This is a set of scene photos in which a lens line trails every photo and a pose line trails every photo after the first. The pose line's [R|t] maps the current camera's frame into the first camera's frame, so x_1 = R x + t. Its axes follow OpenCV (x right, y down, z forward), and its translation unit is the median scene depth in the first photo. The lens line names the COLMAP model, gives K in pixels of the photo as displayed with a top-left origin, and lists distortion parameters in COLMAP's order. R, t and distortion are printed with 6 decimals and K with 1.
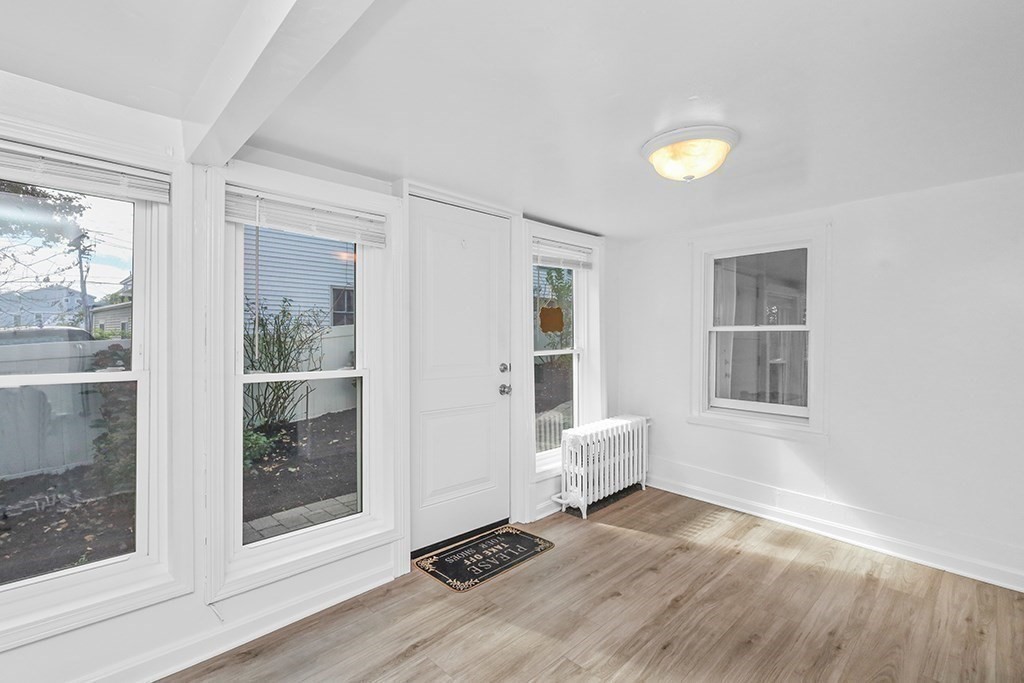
lens RADIAL K [[488.2, 0, 514.1], [0, 488.2, 336.0], [0, 0, 1]] dist [-0.004206, 0.003603]
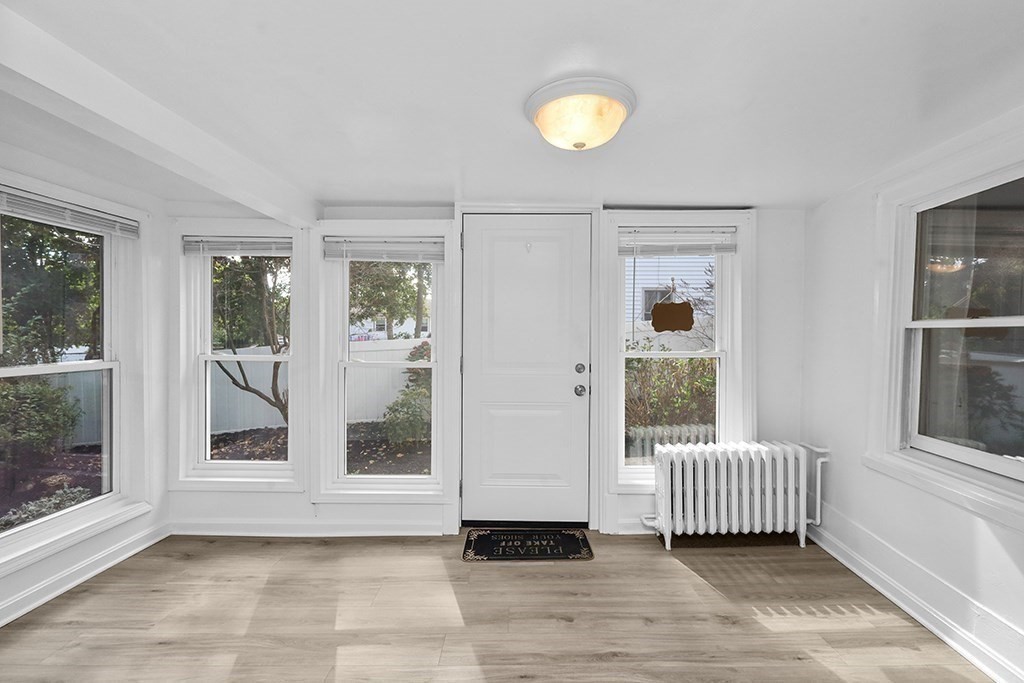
lens RADIAL K [[488.2, 0, 511.8], [0, 488.2, 341.5], [0, 0, 1]] dist [-0.004206, 0.003603]
pose [[0.694379, 0.008521, -0.719559, 0.620337], [-0.001260, 0.999943, 0.010626, 0.002058], [0.719608, -0.006472, 0.694350, 0.234479]]
